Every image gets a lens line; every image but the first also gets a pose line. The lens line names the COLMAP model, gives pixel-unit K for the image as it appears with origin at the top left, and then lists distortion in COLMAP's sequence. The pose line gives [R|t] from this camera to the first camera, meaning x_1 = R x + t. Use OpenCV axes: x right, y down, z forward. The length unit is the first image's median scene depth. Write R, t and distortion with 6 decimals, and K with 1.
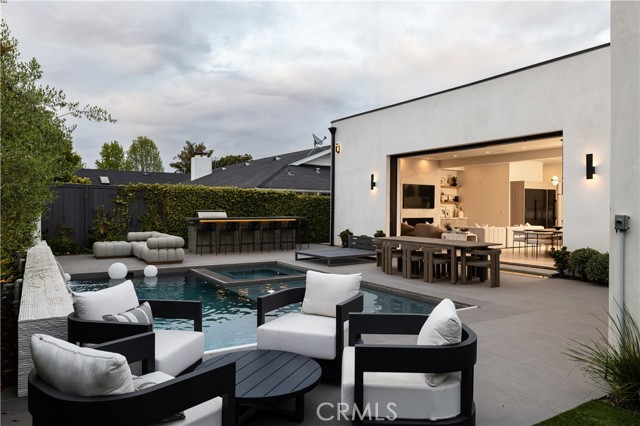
lens RADIAL K [[466.2, 0, 318.6], [0, 466.2, 213.2], [0, 0, 1]] dist [0.011647, 0.002390]
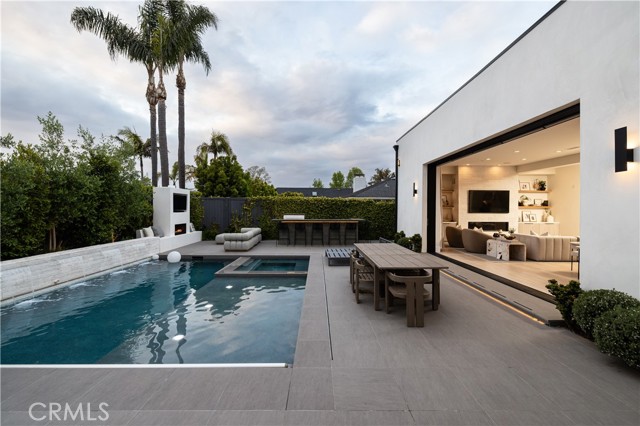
lens RADIAL K [[281.9, 0, 323.4], [0, 281.9, 209.0], [0, 0, 1]] dist [0.024098, 0.000616]
pose [[0.853828, 0.000941, -0.520554, 0.242291], [-0.006934, 0.999930, -0.009566, -0.011024], [0.520508, 0.011777, 0.853775, 0.270083]]
